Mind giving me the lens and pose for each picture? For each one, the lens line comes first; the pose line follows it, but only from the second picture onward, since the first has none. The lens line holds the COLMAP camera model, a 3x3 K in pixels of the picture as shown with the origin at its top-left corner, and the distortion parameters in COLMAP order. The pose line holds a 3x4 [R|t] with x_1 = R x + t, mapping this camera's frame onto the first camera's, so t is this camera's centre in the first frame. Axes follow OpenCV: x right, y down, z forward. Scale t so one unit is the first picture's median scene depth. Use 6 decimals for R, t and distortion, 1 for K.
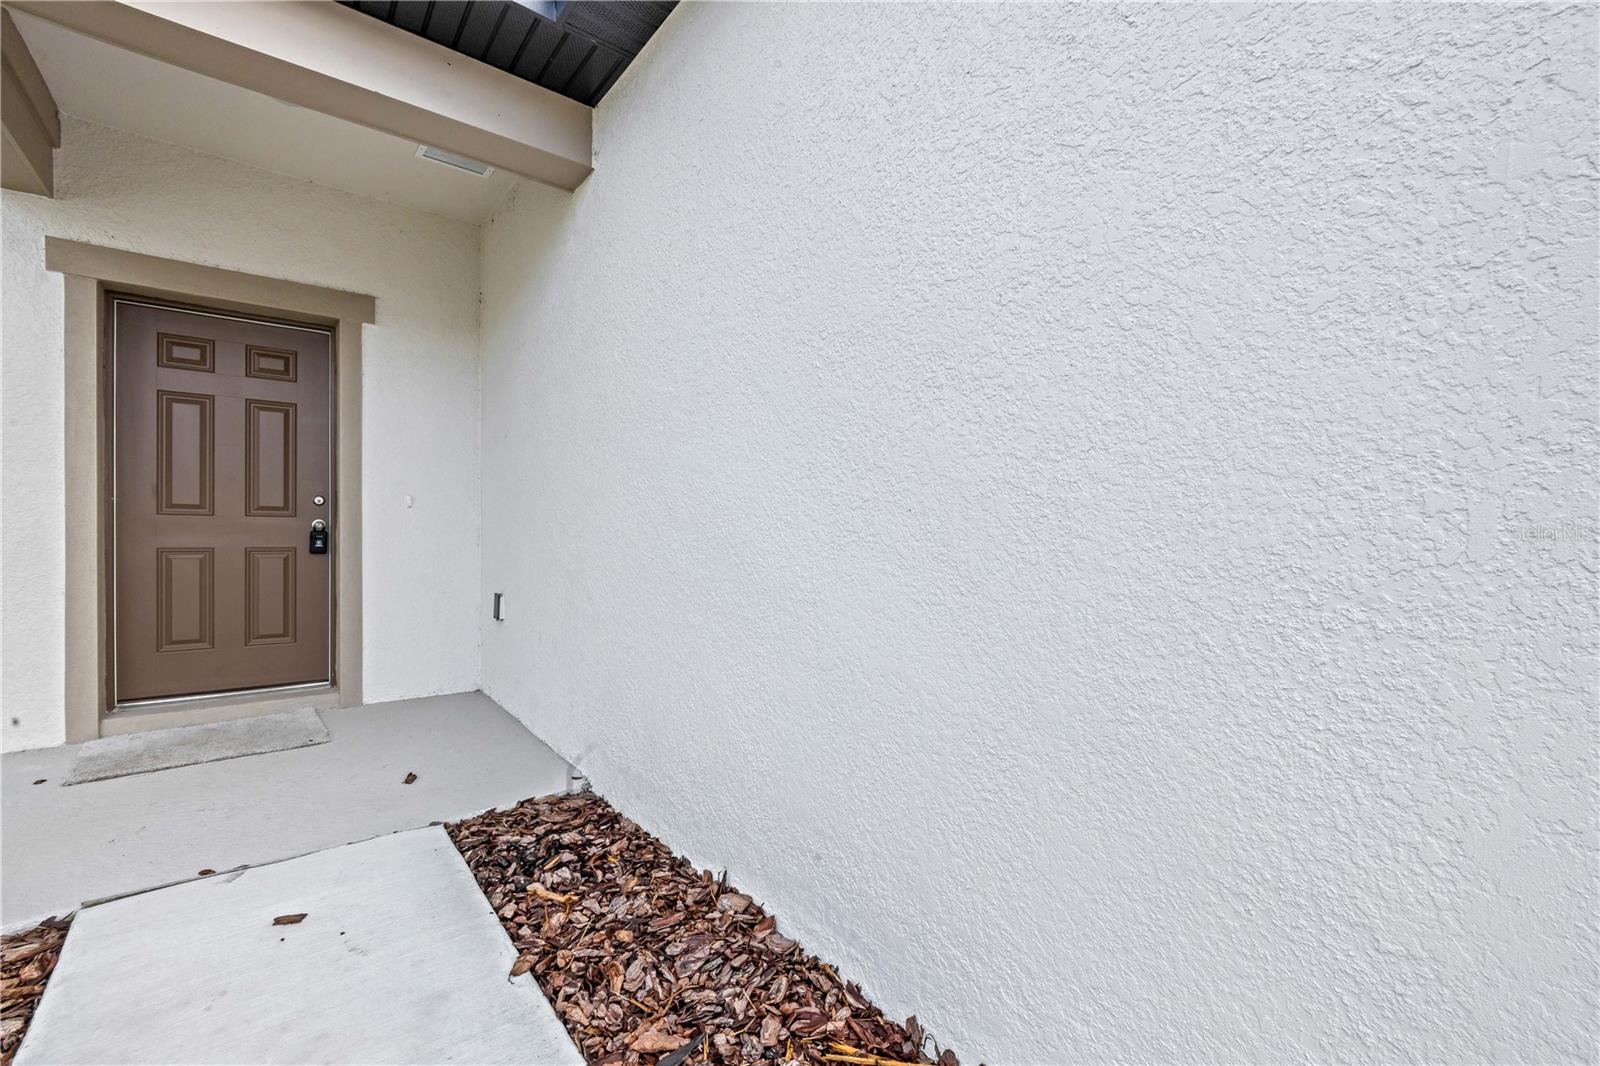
lens RADIAL K [[692.3, 0, 798.4], [0, 692.3, 534.1], [0, 0, 1]] dist [0.000681, 0.000053]
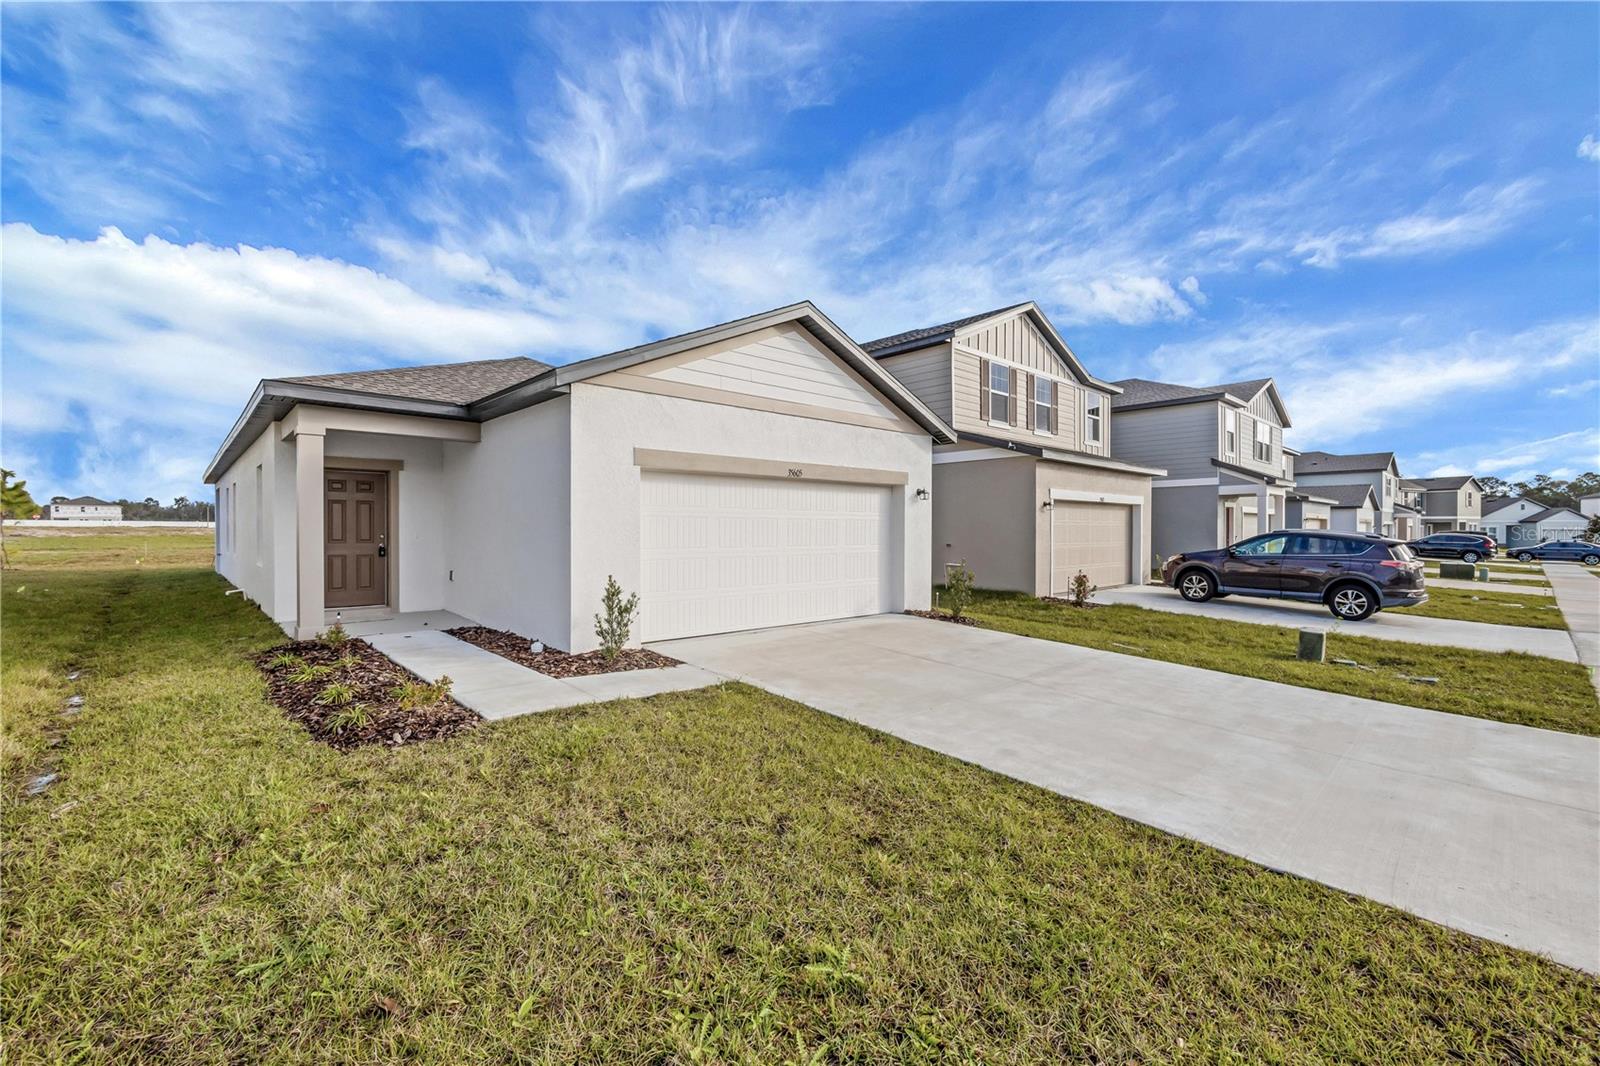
lens RADIAL K [[692.3, 0, 804.1], [0, 692.3, 533.8], [0, 0, 1]] dist [0.000681, 0.000053]
pose [[0.997293, -0.001156, 0.073517, 0.758144], [0.001434, 0.999992, -0.003730, -0.049466], [-0.073512, 0.003825, 0.997287, -1.839469]]
